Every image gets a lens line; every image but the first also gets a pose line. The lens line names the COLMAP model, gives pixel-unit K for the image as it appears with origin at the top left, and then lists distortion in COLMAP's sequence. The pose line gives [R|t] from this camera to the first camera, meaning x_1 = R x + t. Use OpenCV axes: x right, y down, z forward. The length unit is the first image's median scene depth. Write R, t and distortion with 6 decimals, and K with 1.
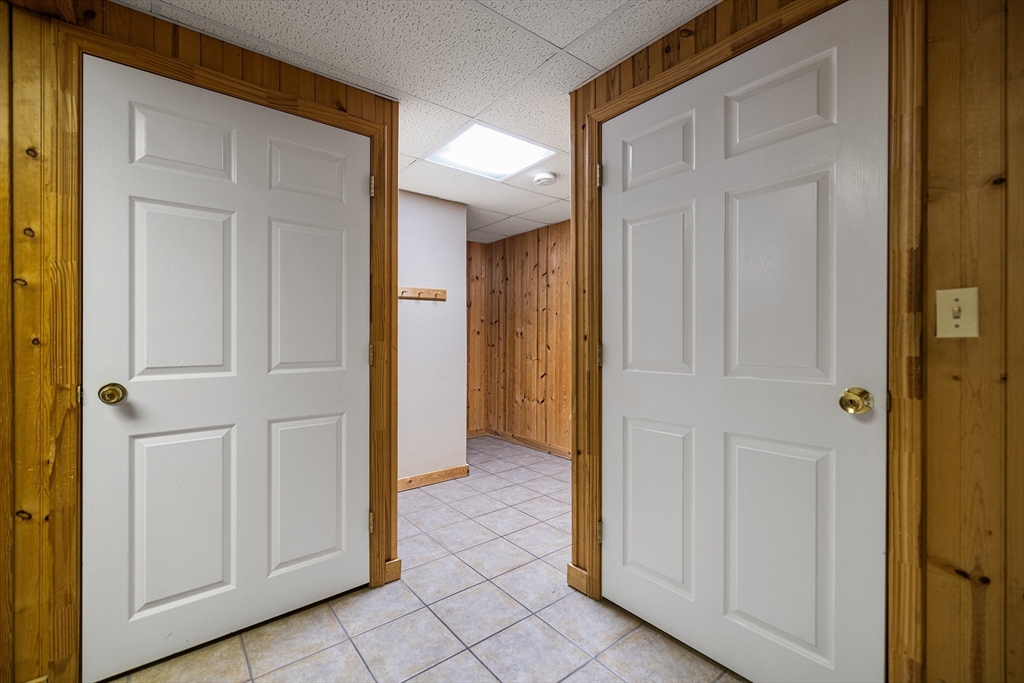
lens RADIAL K [[432.9, 0, 513.6], [0, 432.9, 342.2], [0, 0, 1]] dist [-0.001479, -0.000471]
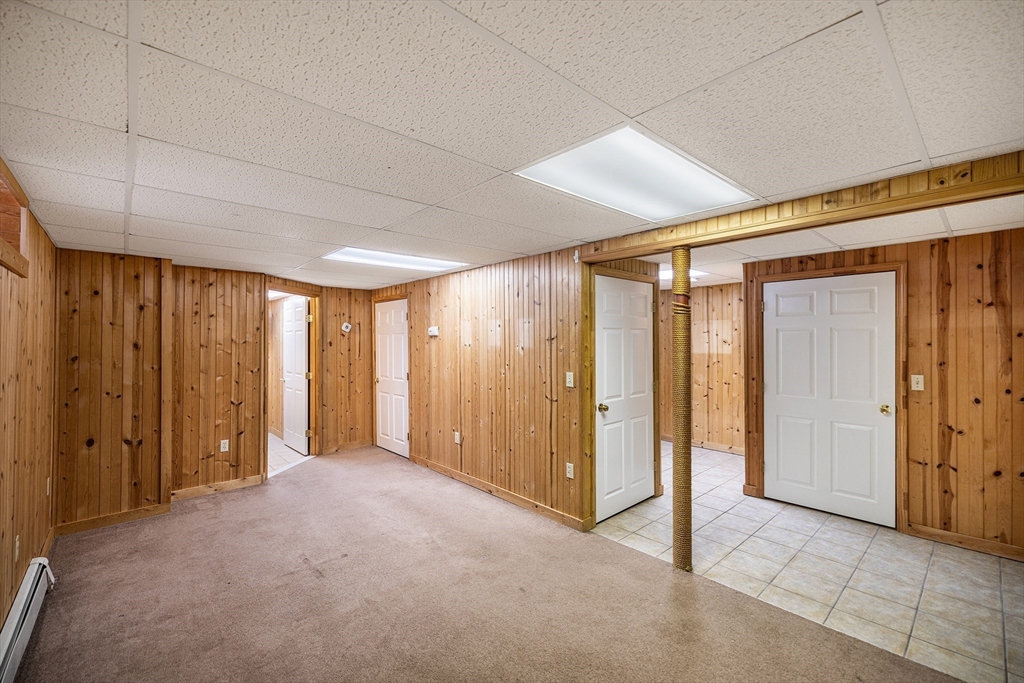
lens RADIAL K [[432.9, 0, 510.4], [0, 432.9, 338.0], [0, 0, 1]] dist [-0.001479, -0.000471]
pose [[0.998698, 0.000436, 0.051013, -2.053546], [-0.000099, 0.999978, -0.006604, -0.356978], [-0.051015, 0.006590, 0.998676, -1.955103]]
